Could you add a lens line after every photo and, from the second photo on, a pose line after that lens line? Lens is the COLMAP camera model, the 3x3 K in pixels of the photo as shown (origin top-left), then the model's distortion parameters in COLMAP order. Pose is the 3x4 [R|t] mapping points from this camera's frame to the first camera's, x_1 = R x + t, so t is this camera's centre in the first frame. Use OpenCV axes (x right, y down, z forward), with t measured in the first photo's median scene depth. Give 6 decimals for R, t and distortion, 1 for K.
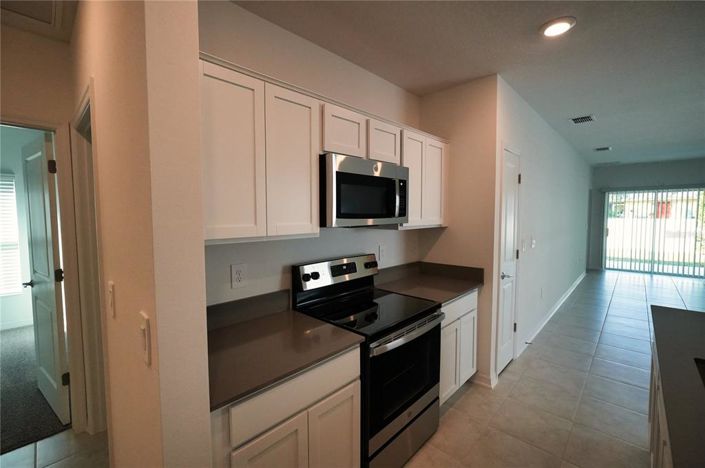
lens RADIAL K [[304.3, 0, 352.5], [0, 304.3, 234.0], [0, 0, 1]] dist [-0.015619, 0.007128]
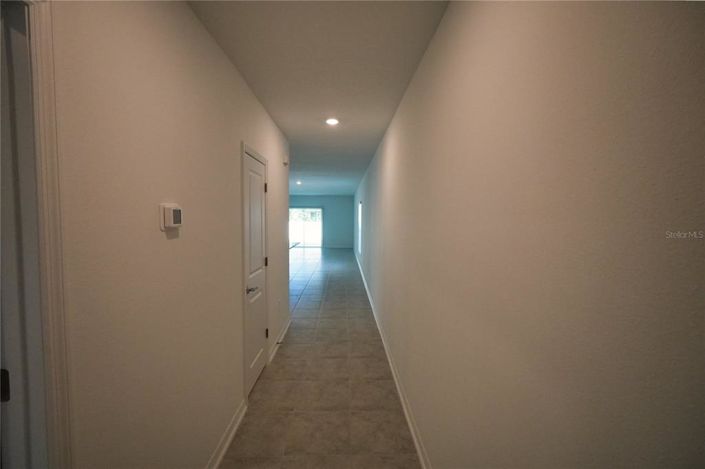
lens RADIAL K [[304.3, 0, 352.5], [0, 304.3, 234.5], [0, 0, 1]] dist [-0.015619, 0.007128]
pose [[0.711764, -0.030478, 0.701758, -0.857009], [0.040533, 0.999176, 0.002284, 0.160244], [-0.701249, 0.026819, 0.712412, -2.514254]]
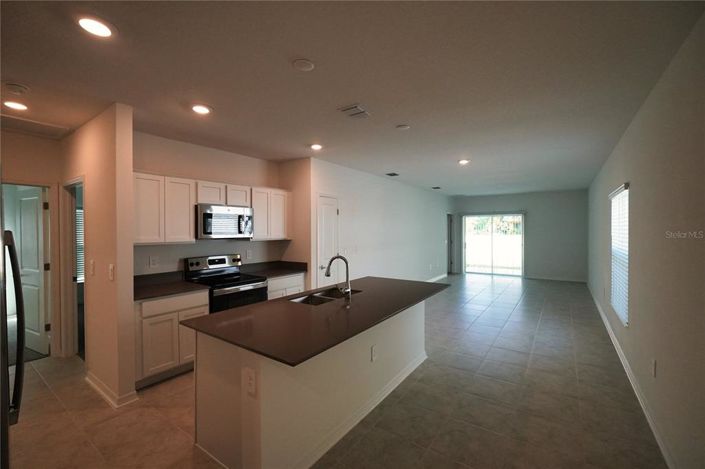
lens RADIAL K [[304.3, 0, 352.5], [0, 304.3, 234.5], [0, 0, 1]] dist [-0.015619, 0.007128]
pose [[0.989199, -0.000927, 0.146575, 0.515086], [0.009245, 0.998383, -0.056082, 0.060160], [-0.146286, 0.056831, 0.987609, -0.964543]]
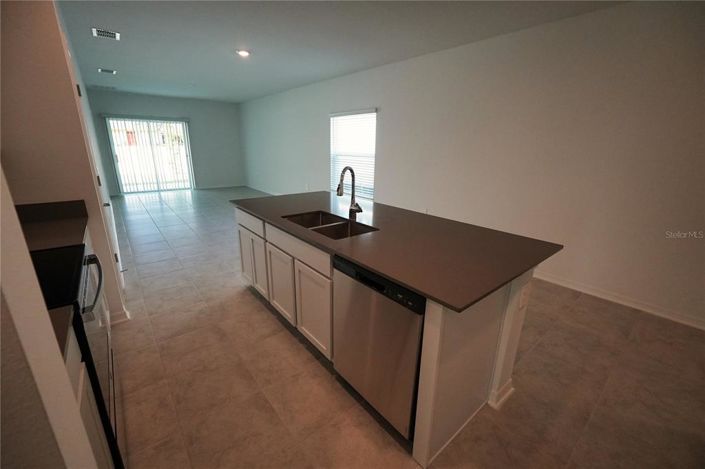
lens RADIAL K [[292.7, 0, 351.9], [0, 292.7, 231.5], [0, 0, 1]] dist [-0.003557, 0.000321]
pose [[0.128635, -0.276114, 0.952478, -0.321297], [0.054004, 0.960983, 0.271286, 0.023392], [-0.990220, 0.016540, 0.138528, 0.184570]]
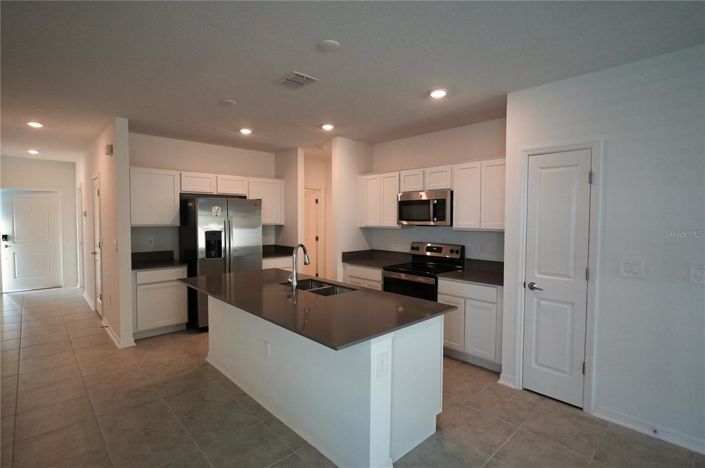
lens RADIAL K [[347.6, 0, 352.5], [0, 347.6, 234.0], [0, 0, 1]] dist [-0.001377, 0.000259]
pose [[-0.062049, 0.054566, -0.996580, 2.013795], [-0.068676, 0.995904, 0.058805, -0.062564], [0.995708, 0.072090, -0.058048, 0.610867]]
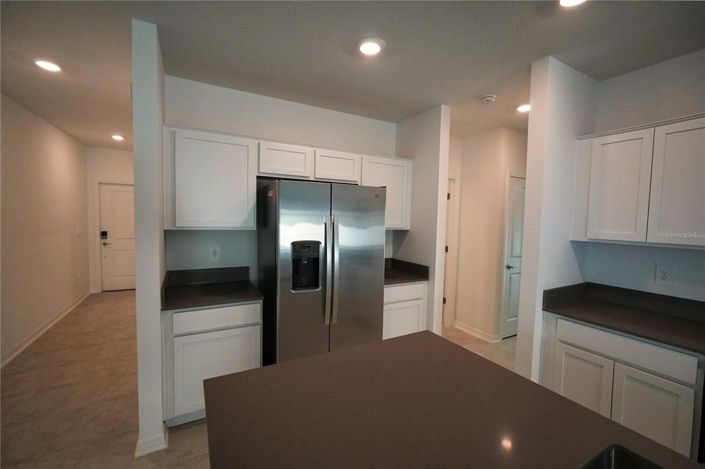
lens RADIAL K [[292.7, 0, 351.9], [0, 292.7, 231.5], [0, 0, 1]] dist [-0.003557, 0.000321]
pose [[-0.300897, 0.047035, -0.952496, 0.882333], [-0.082694, 0.993734, 0.075194, -0.019569], [0.950065, 0.101391, -0.295122, 0.094203]]
